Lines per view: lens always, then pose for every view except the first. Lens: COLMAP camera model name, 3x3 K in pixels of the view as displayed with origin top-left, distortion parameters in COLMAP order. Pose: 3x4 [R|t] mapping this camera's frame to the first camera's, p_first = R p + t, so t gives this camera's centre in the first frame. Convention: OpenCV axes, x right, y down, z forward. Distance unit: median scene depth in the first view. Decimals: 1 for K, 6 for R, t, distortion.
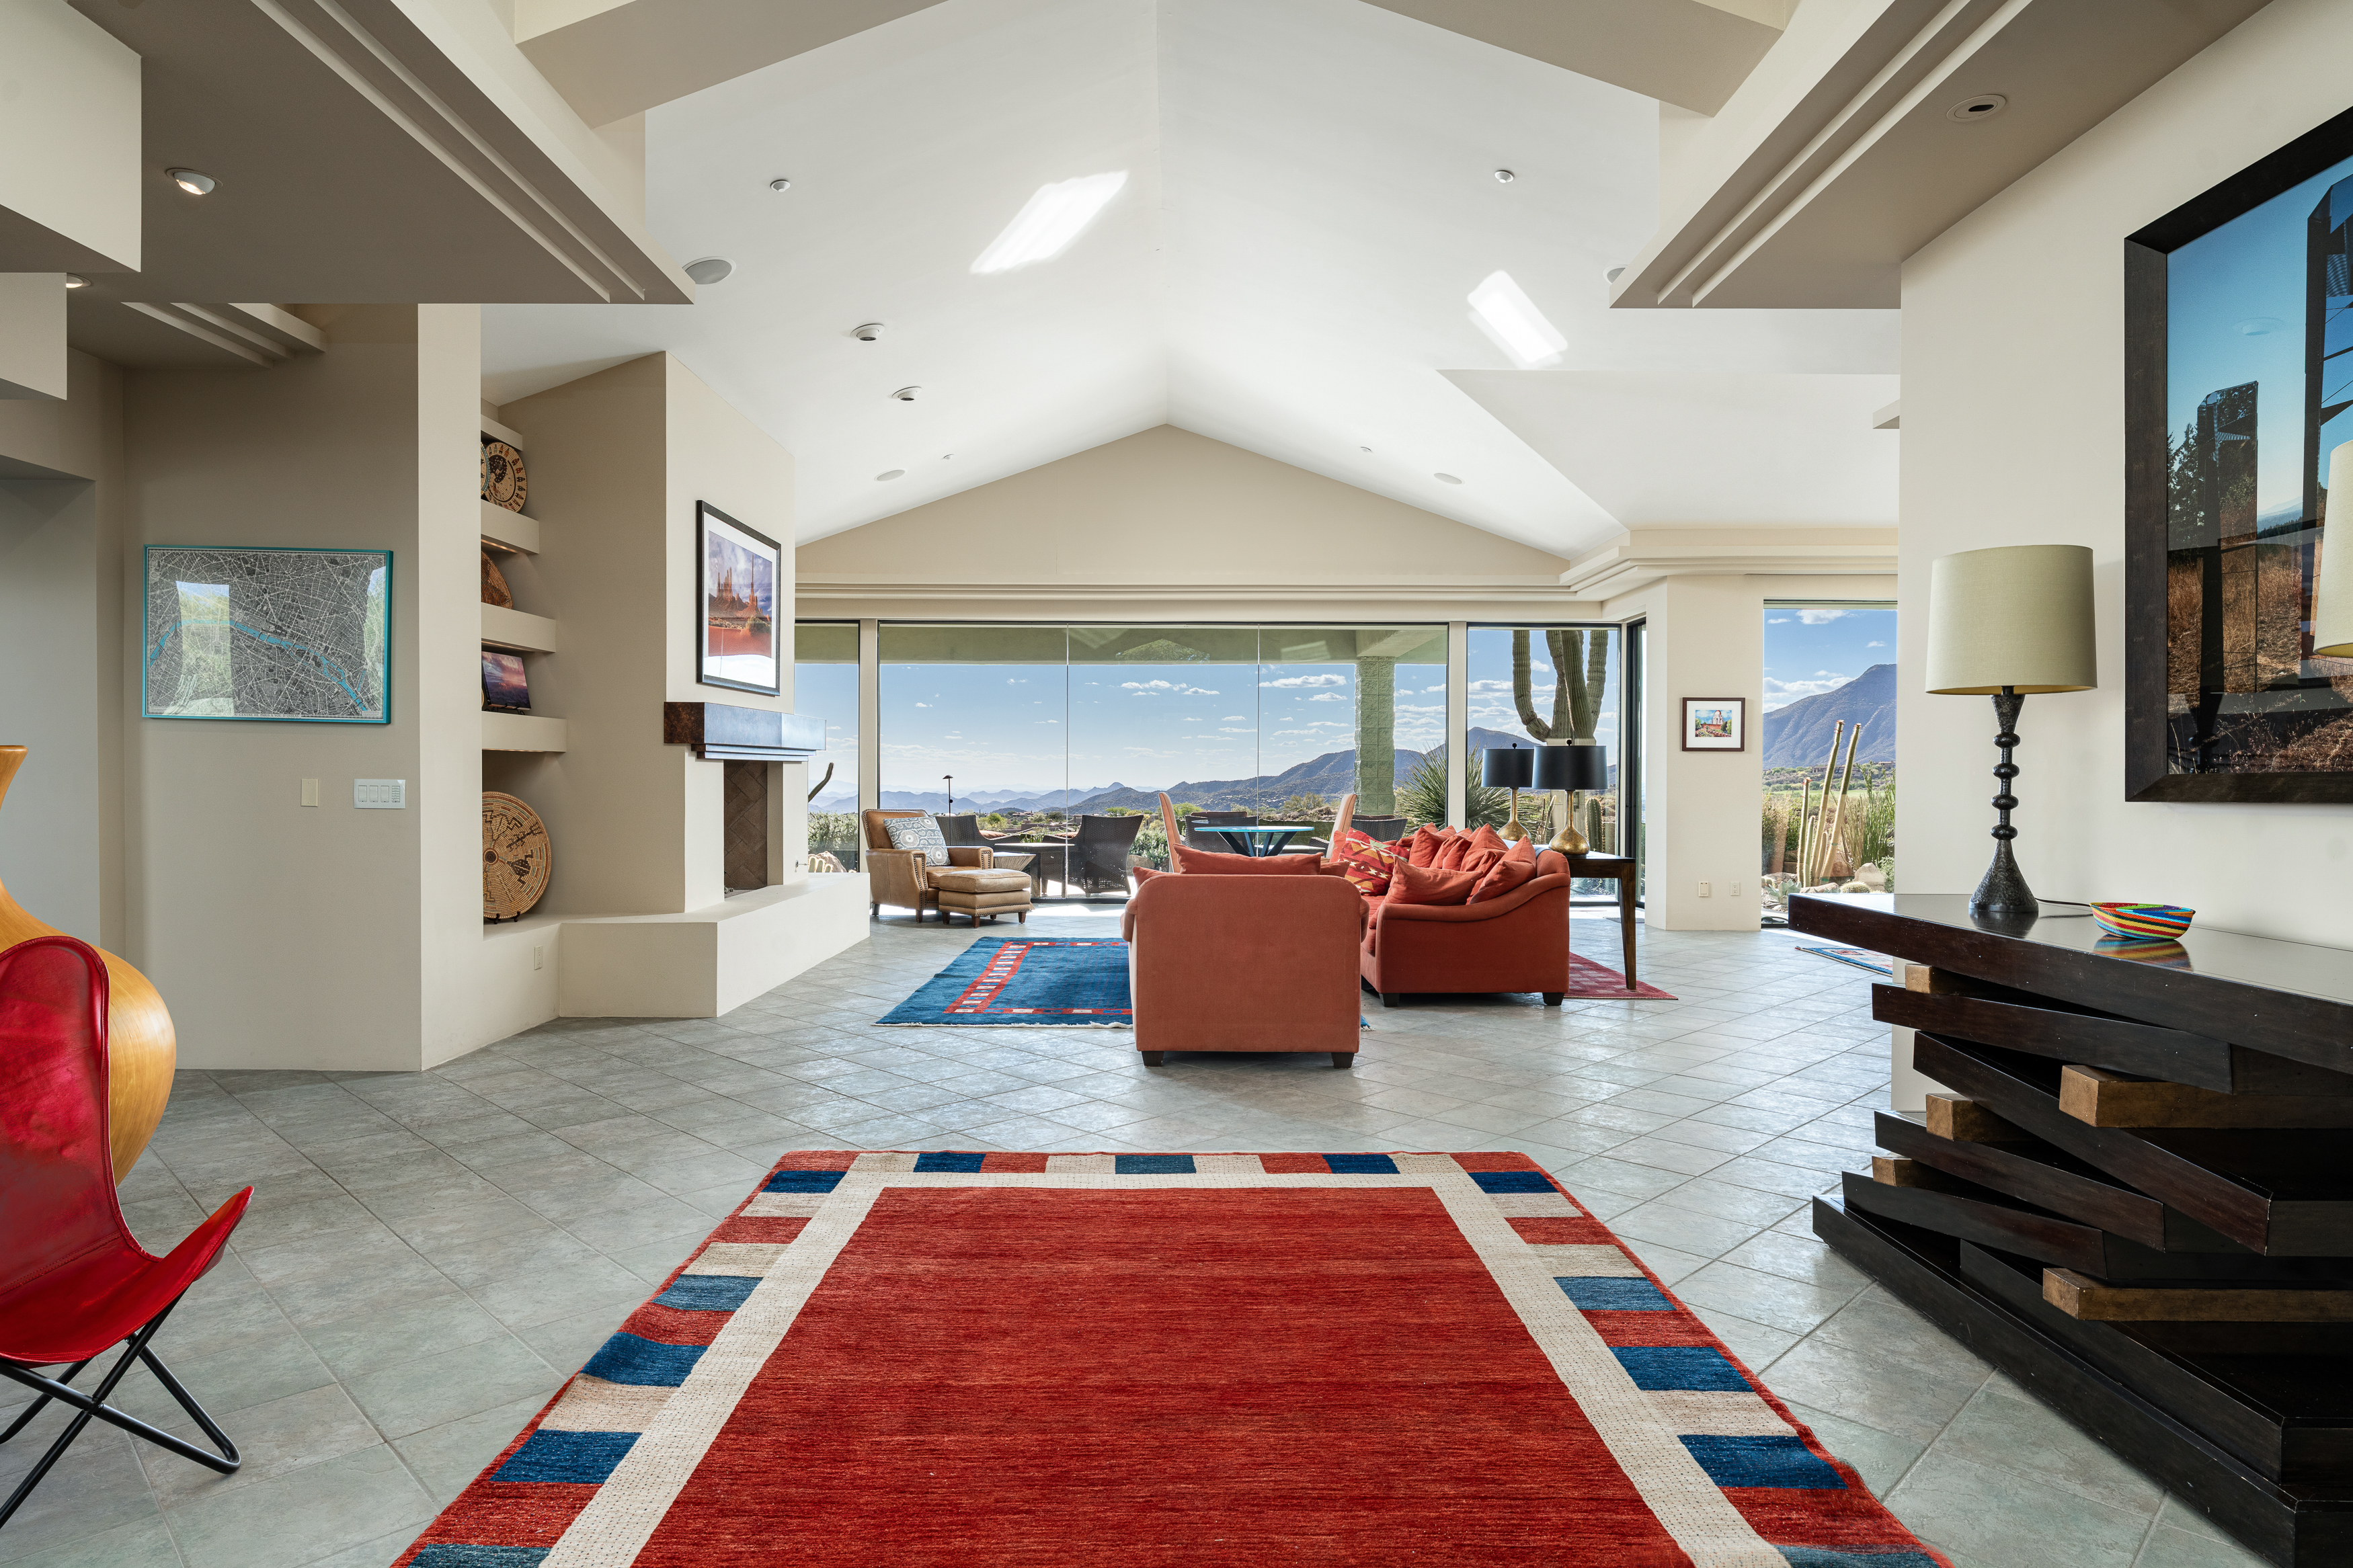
lens RADIAL K [[1370.7, 0, 1167.2], [0, 1370.7, 793.1], [0, 0, 1]] dist [0.008082, 0.000332]
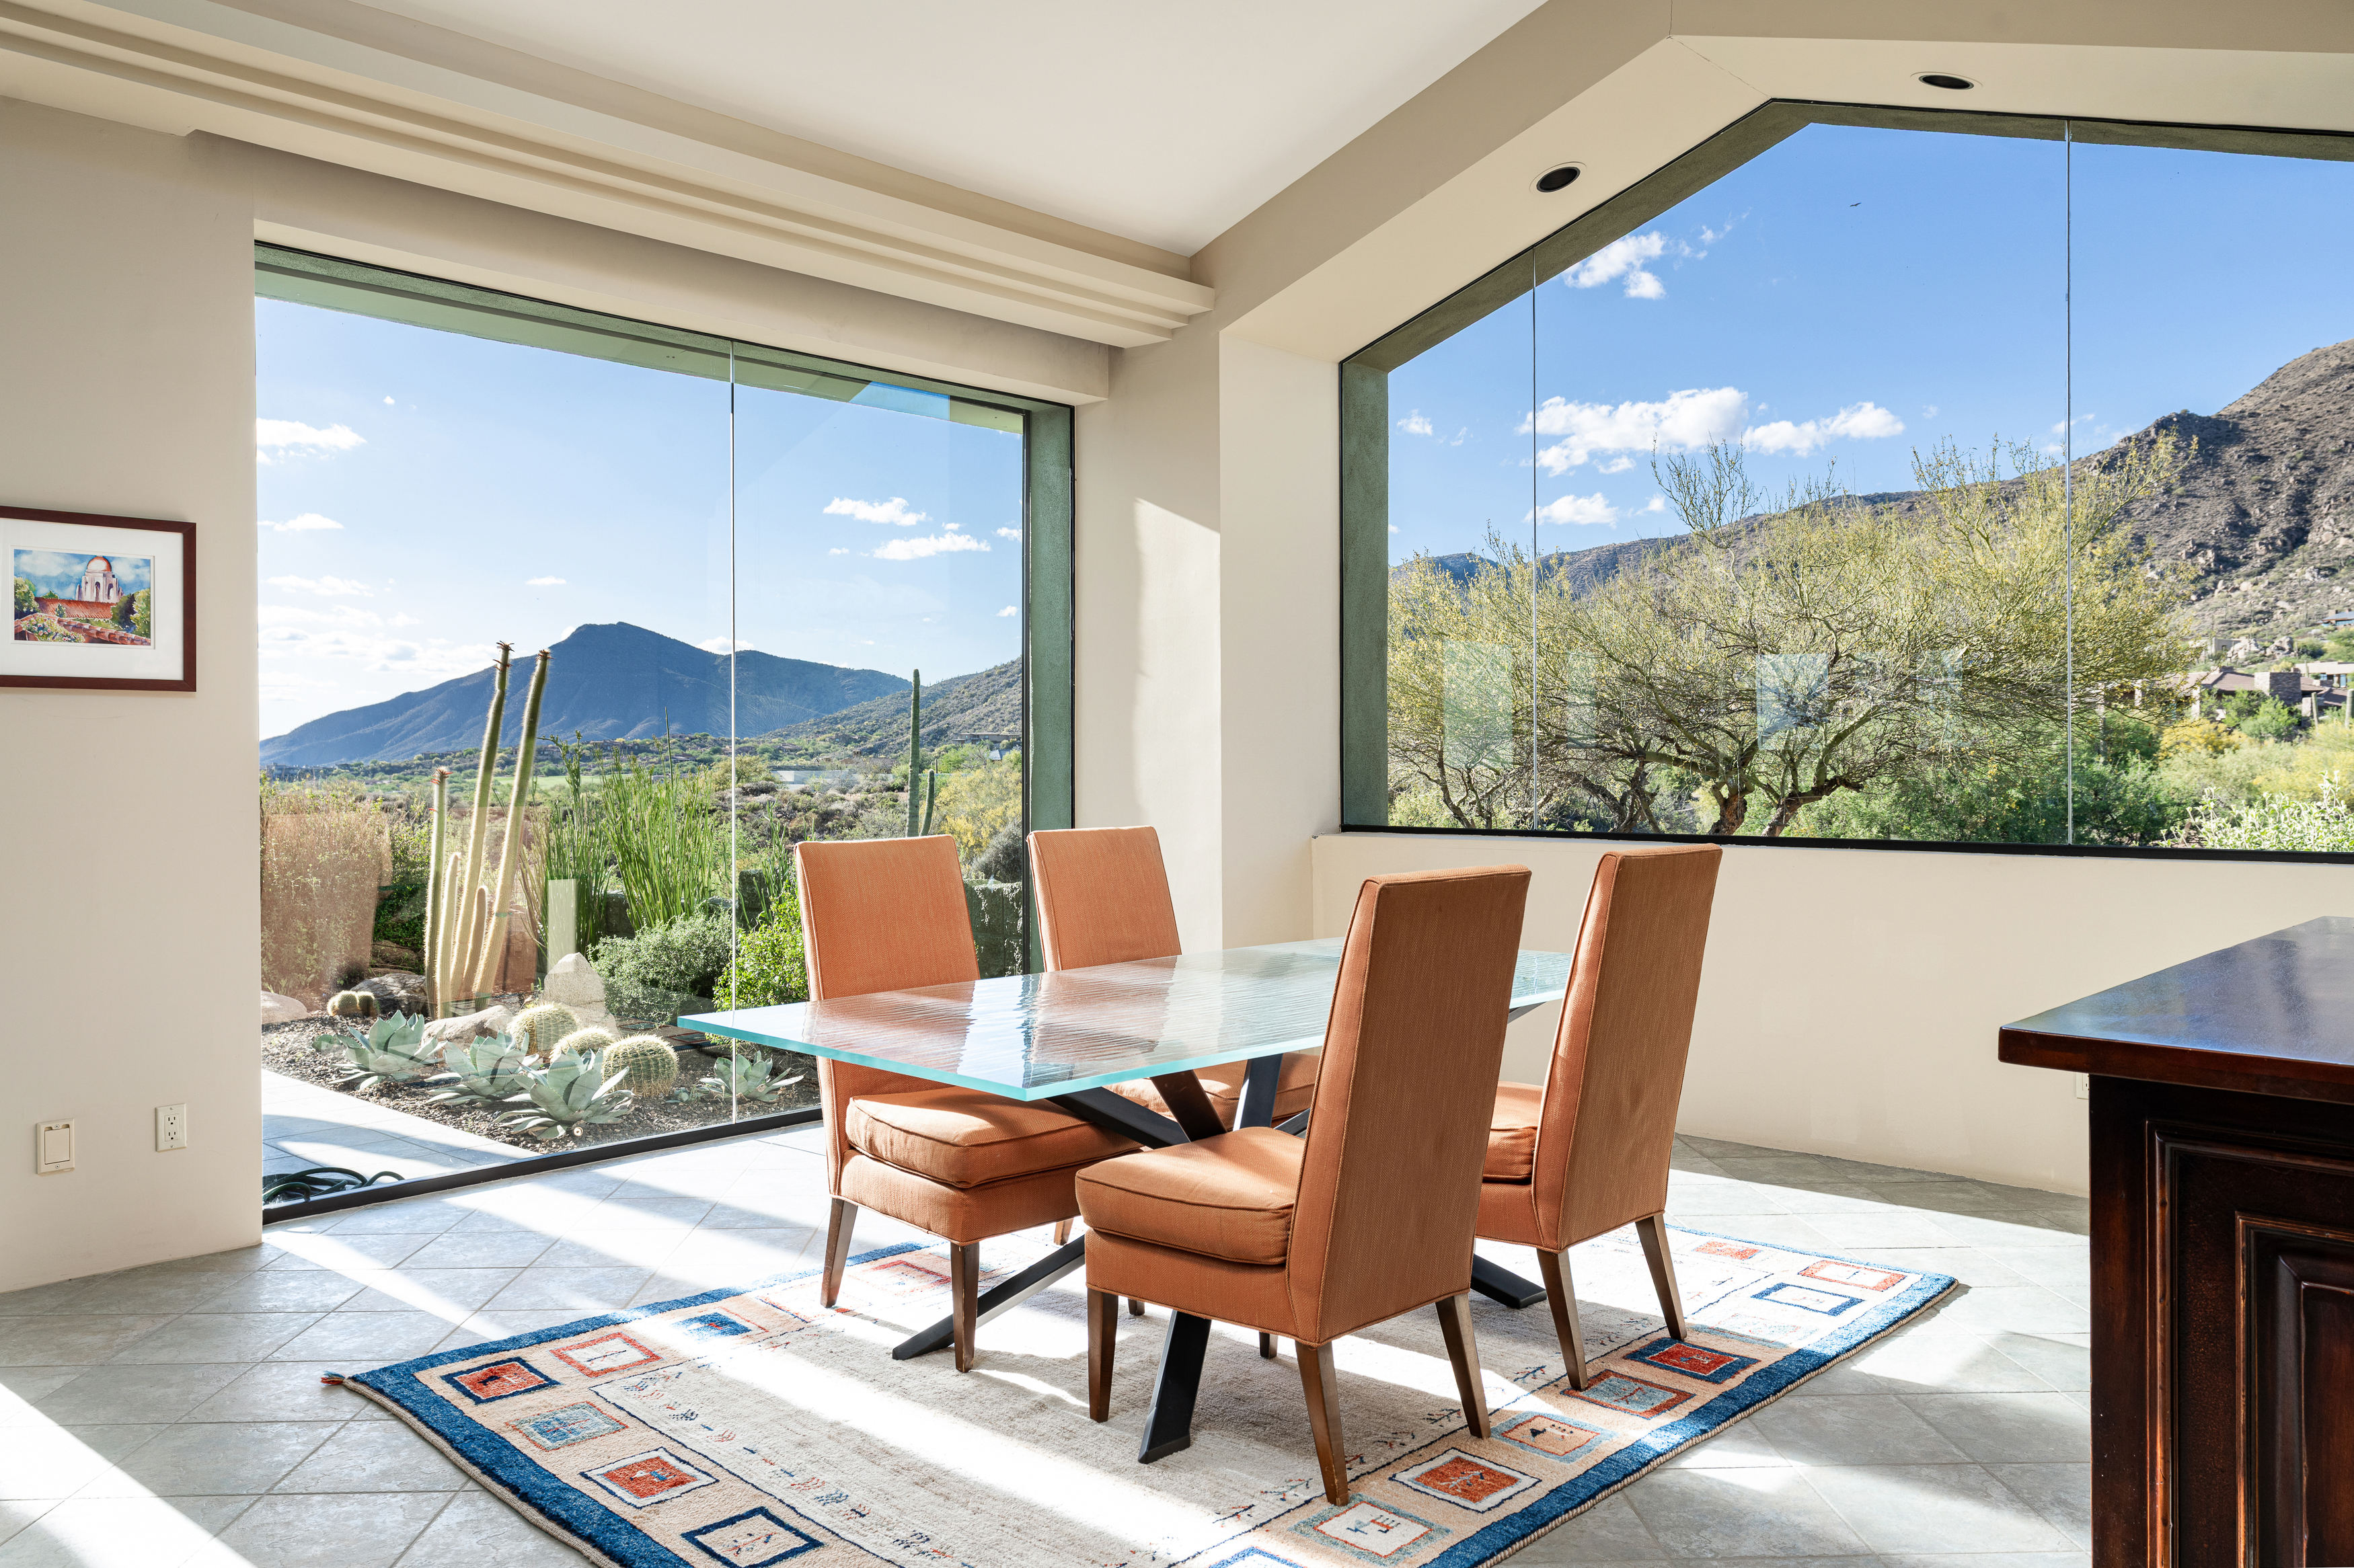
lens RADIAL K [[1721.0, 0, 1181.0], [0, 1721.0, 749.6], [0, 0, 1]] dist [-0.003272, -0.001935]
pose [[0.691167, -0.002611, 0.722690, 0.347202], [0.015901, 0.999806, -0.011595, -0.010698], [-0.722520, 0.019505, 0.691075, 0.669244]]
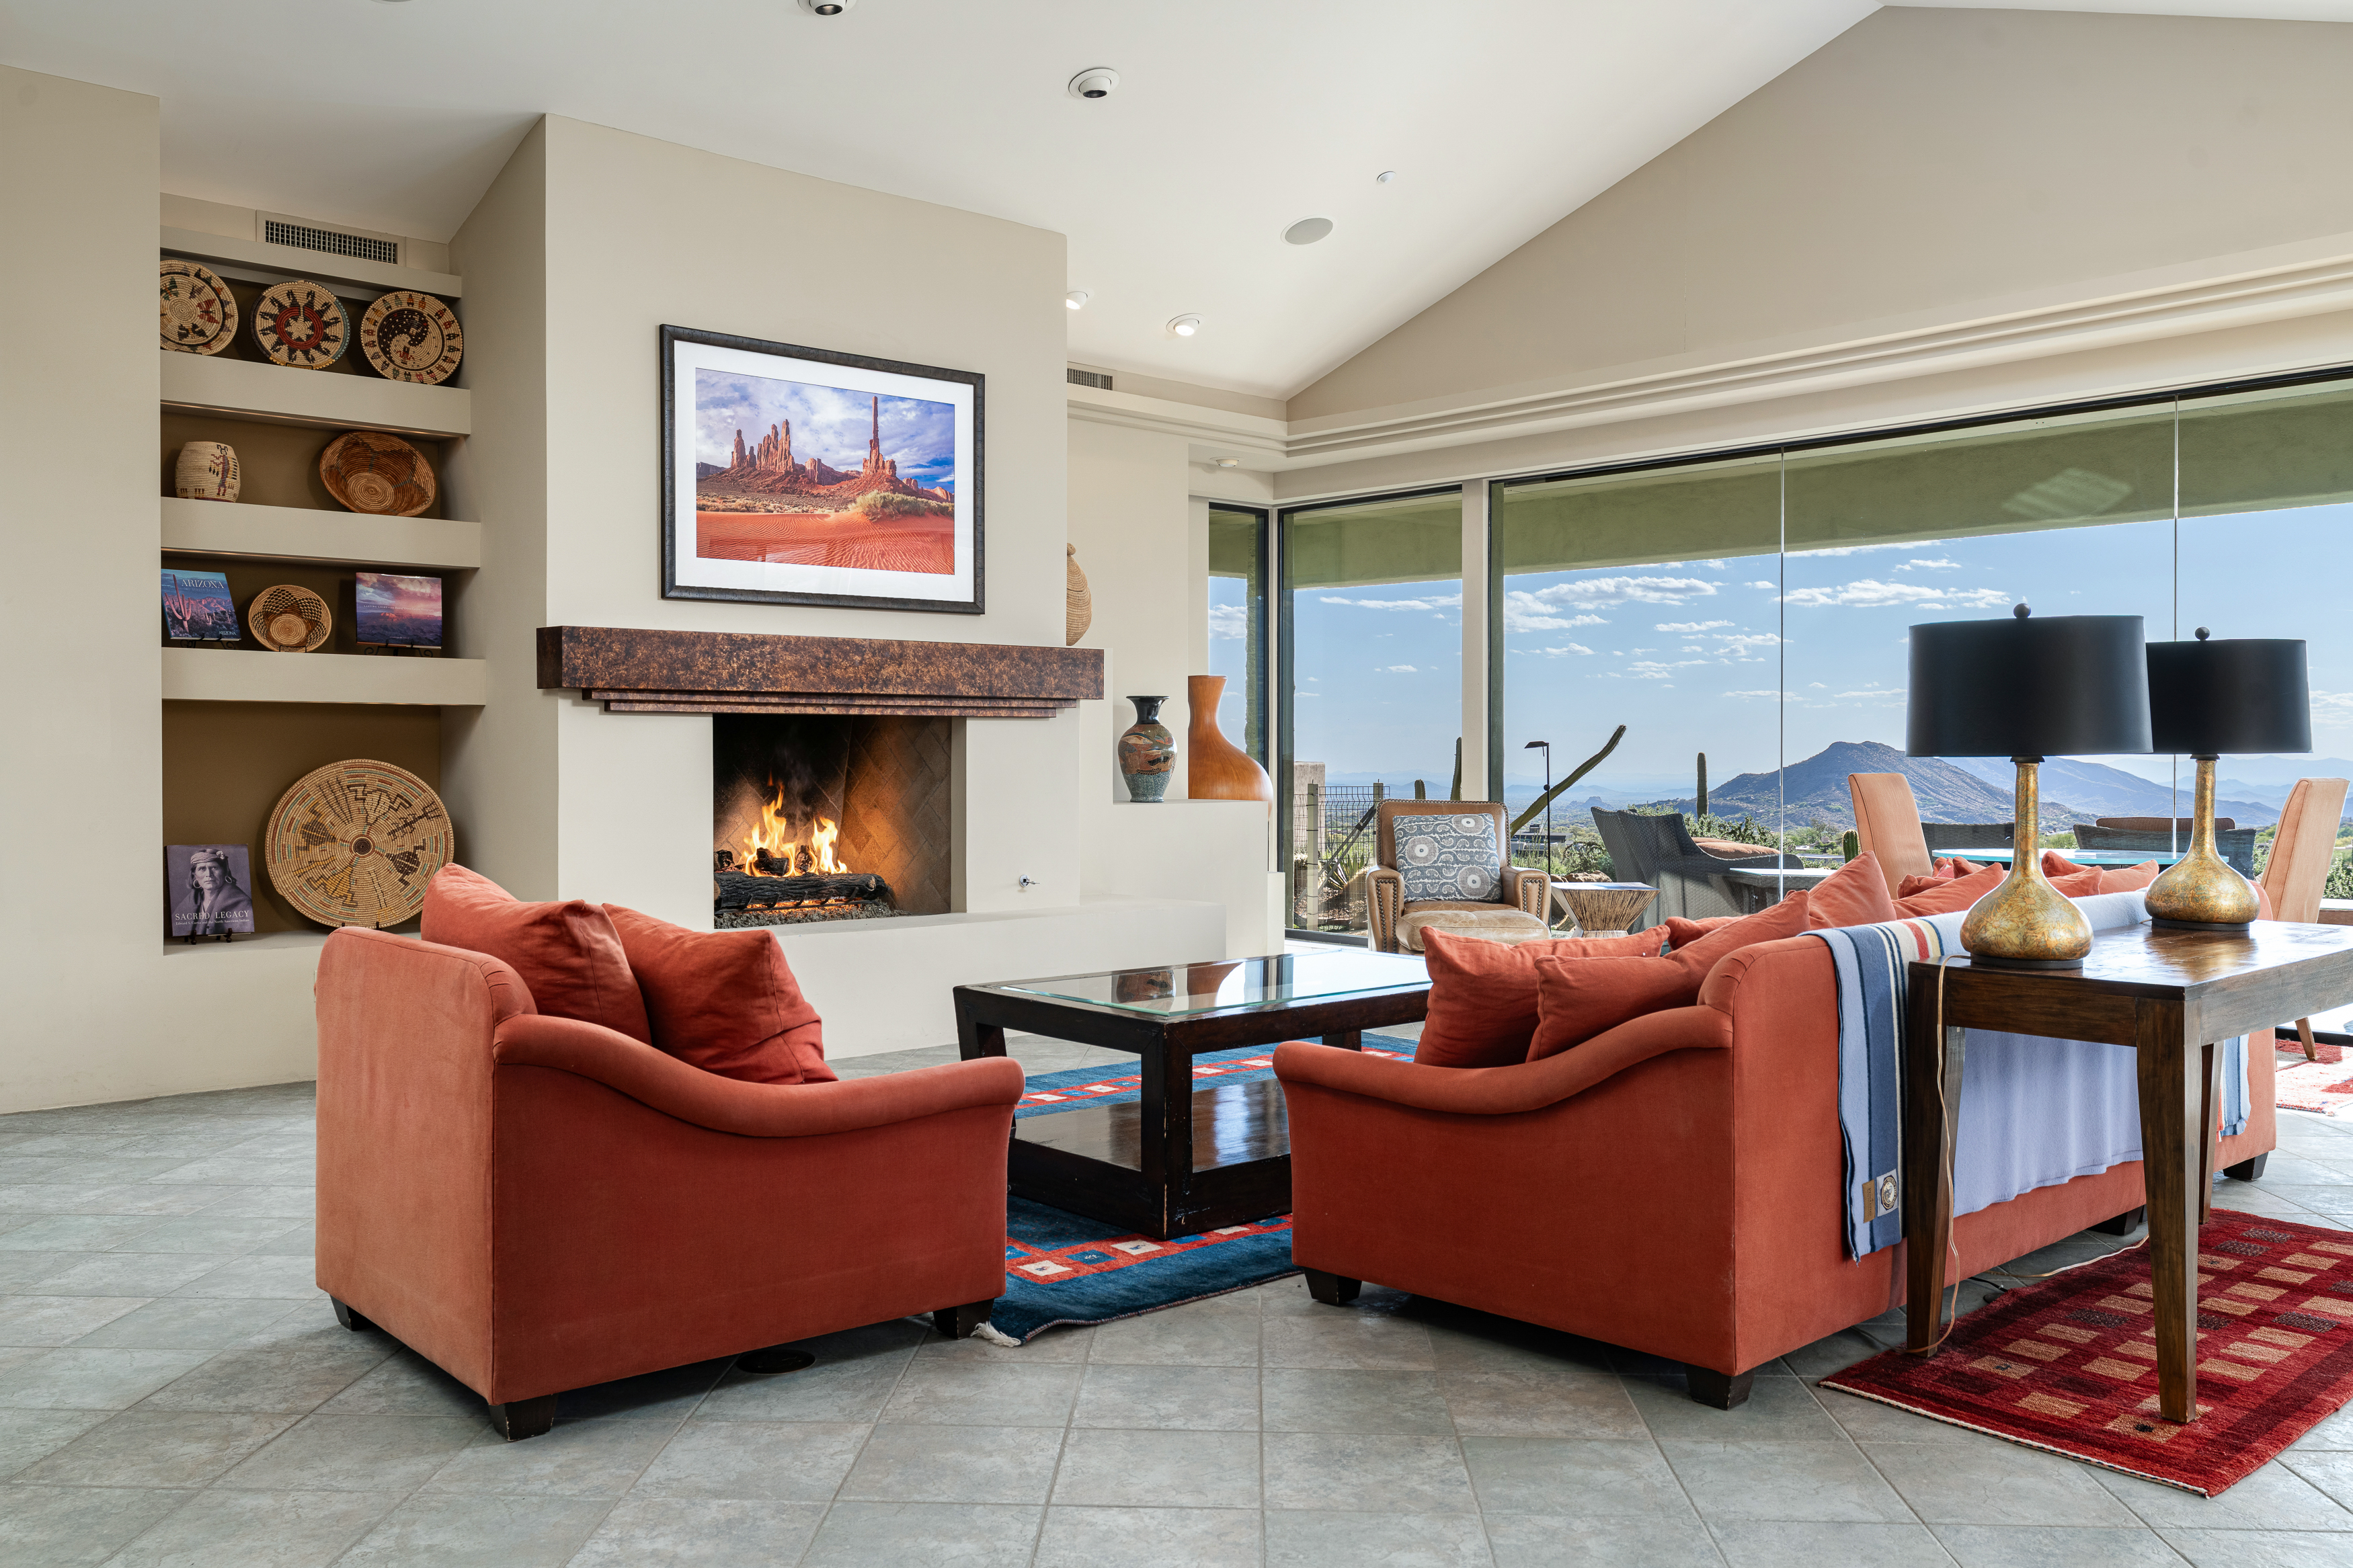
lens RADIAL K [[1905.4, 0, 1156.0], [0, 1905.4, 777.6], [0, 0, 1]] dist [-0.000712, 0.001790]
pose [[0.669477, 0.006408, -0.742805, 0.432784], [-0.007429, 0.999971, 0.001931, 0.002779], [0.742795, 0.004225, 0.669505, 0.475383]]
